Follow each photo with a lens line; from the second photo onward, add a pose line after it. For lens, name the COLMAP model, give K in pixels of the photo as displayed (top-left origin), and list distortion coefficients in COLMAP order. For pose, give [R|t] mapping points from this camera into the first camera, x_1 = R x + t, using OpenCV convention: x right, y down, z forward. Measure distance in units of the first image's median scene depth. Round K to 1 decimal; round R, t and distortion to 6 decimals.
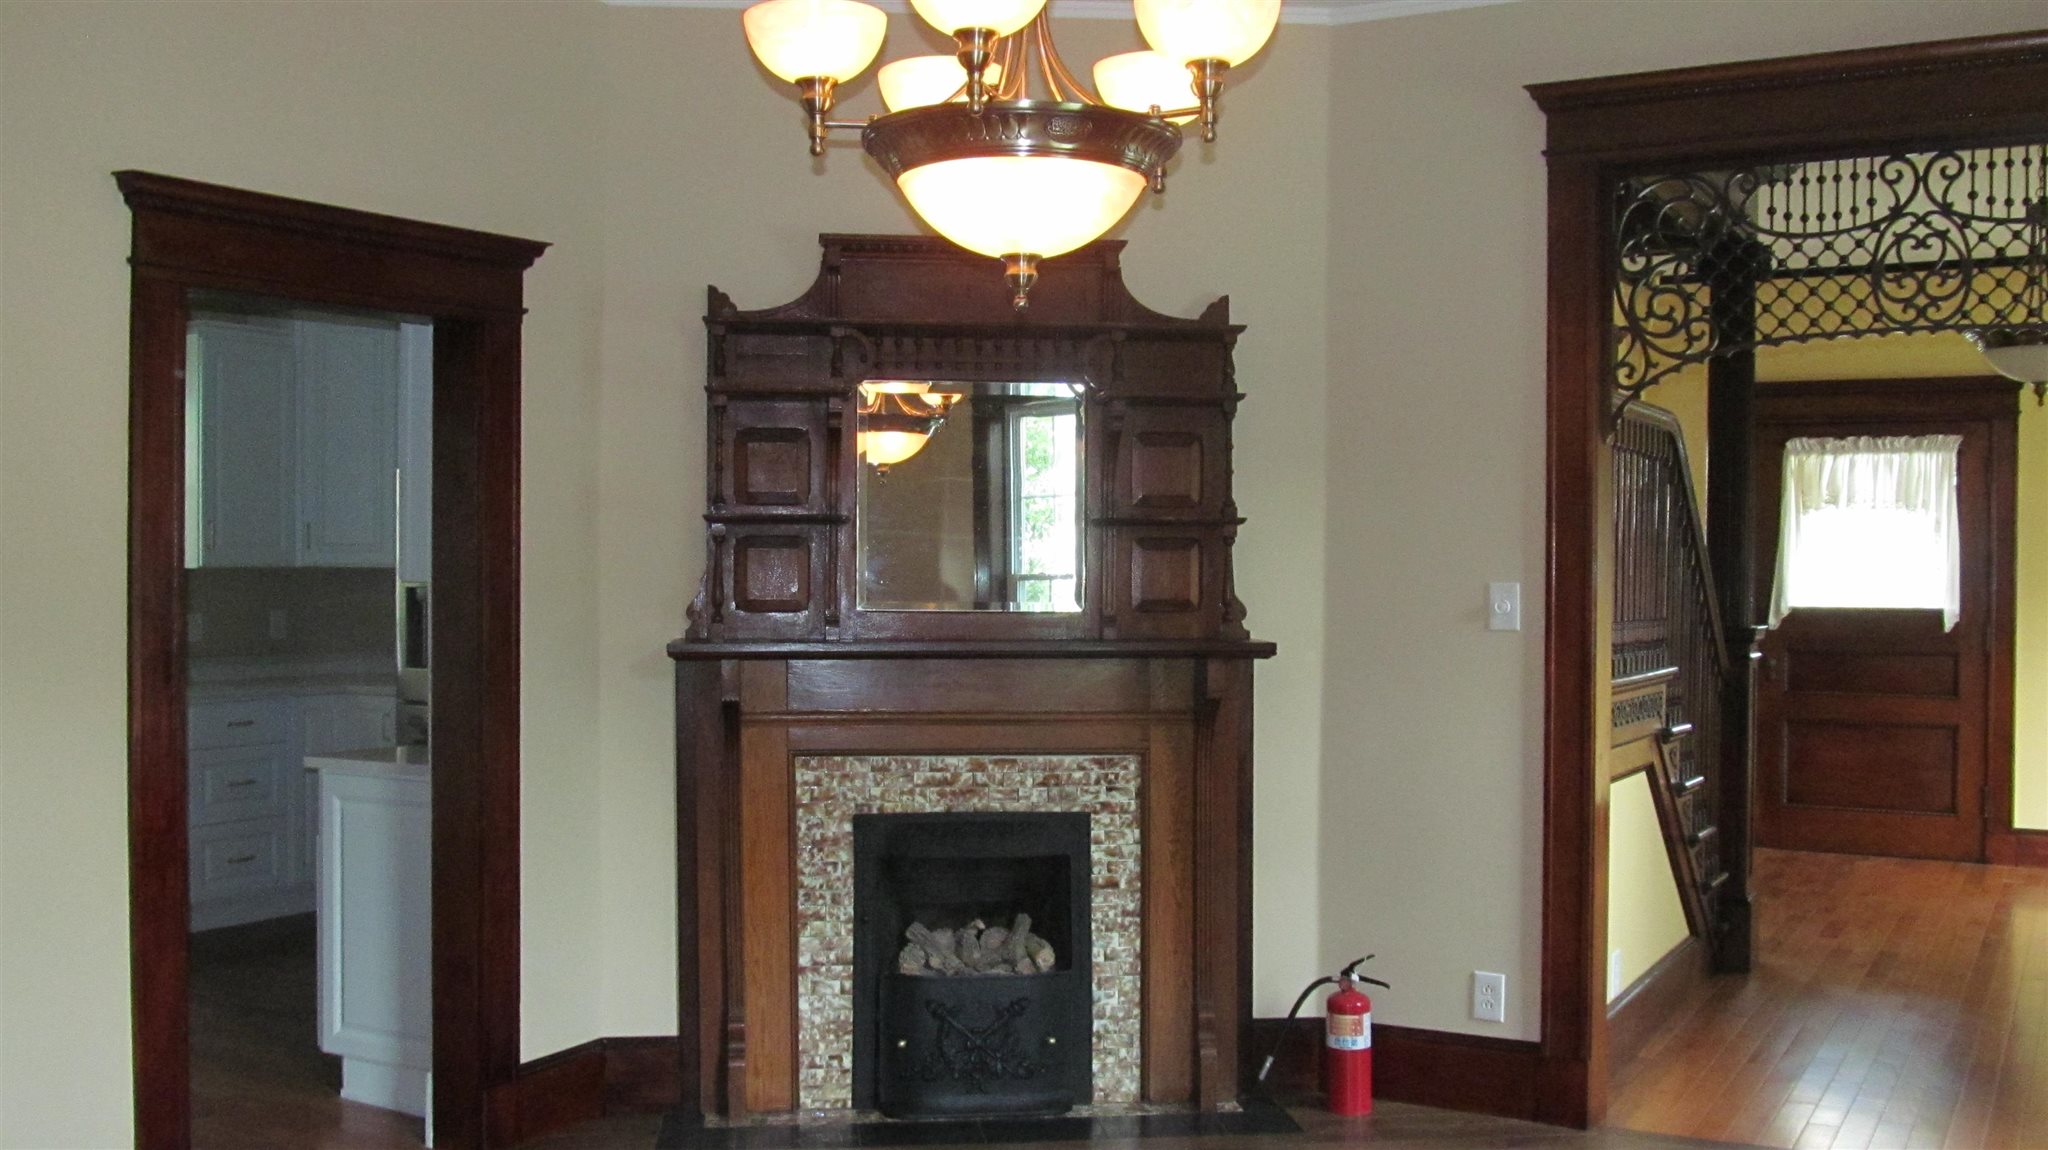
lens RADIAL K [[1972.3, 0, 992.2], [0, 1972.3, 579.4], [0, 0, 1]] dist [-0.056022, -0.016368]
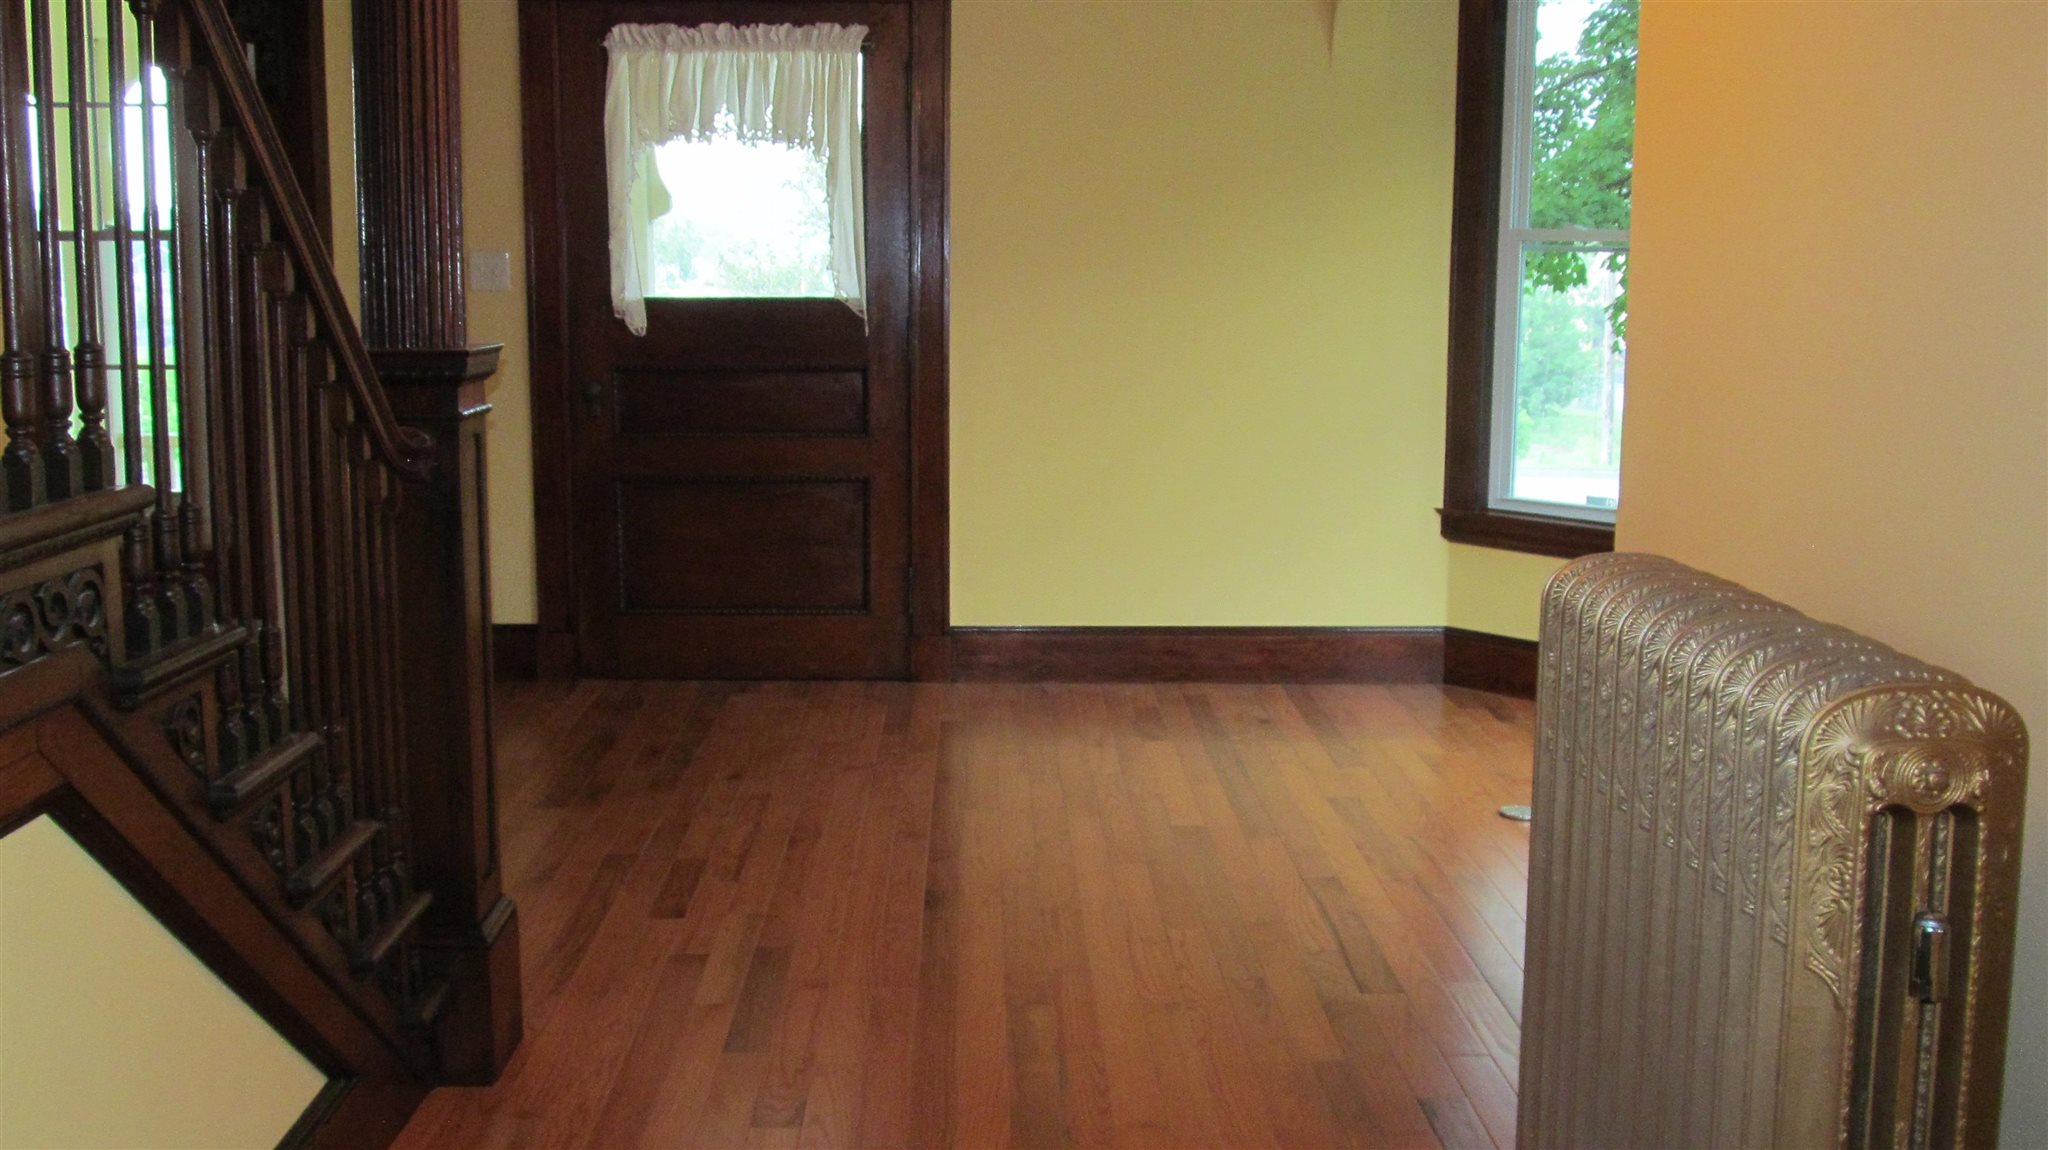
lens RADIAL K [[1972.3, 0, 992.2], [0, 1972.3, 579.4], [0, 0, 1]] dist [-0.056022, -0.016368]
pose [[0.861830, -0.084254, 0.500150, 0.186112], [0.005320, 0.987553, 0.157194, 0.004255], [-0.507169, -0.132814, 0.851551, 0.385213]]
